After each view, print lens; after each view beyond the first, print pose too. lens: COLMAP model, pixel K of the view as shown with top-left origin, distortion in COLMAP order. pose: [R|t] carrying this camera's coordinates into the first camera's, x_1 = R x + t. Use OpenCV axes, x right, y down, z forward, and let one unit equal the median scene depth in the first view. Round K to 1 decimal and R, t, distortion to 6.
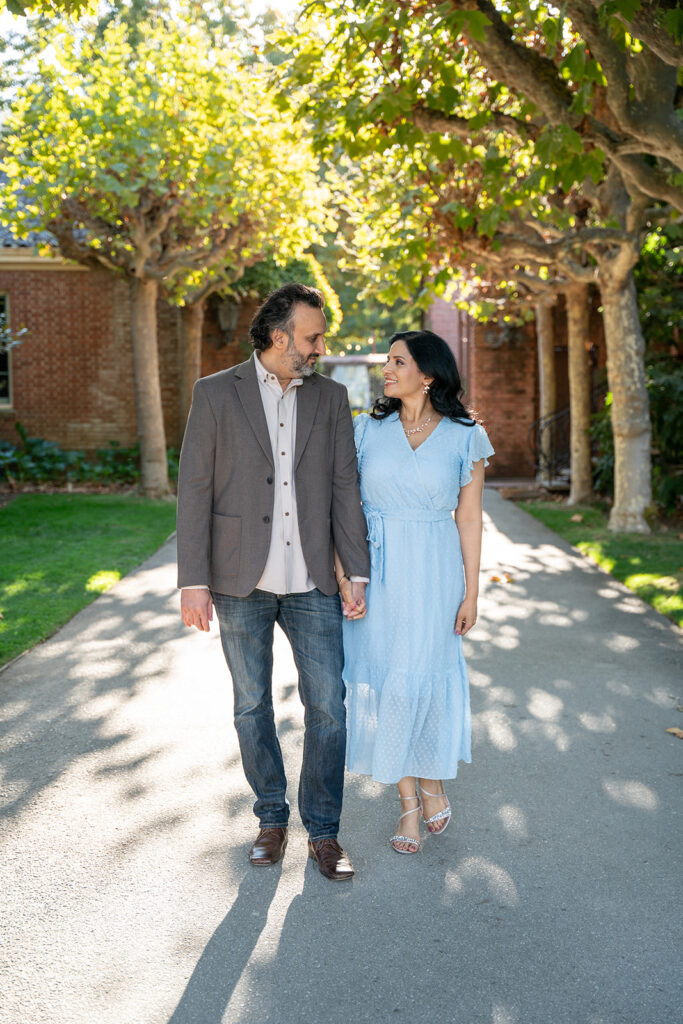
lens RADIAL K [[1432.3, 0, 341.7], [0, 1432.3, 512.1], [0, 0, 1]] dist [0.006131, 0.000000]
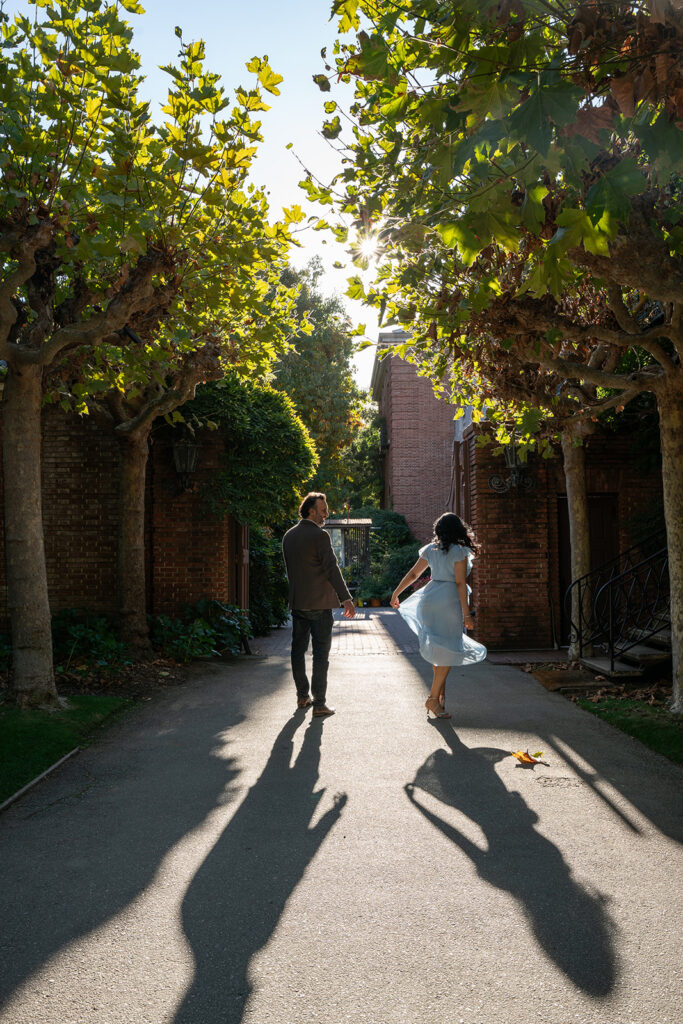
lens RADIAL K [[966.9, 0, 341.7], [0, 966.9, 513.0], [0, 0, 1]] dist [-0.000273, 0.000000]
pose [[0.999718, -0.001124, 0.023718, -0.001263], [0.004137, 0.991846, -0.127372, -0.031452], [-0.023382, 0.127435, 0.991571, 0.442189]]
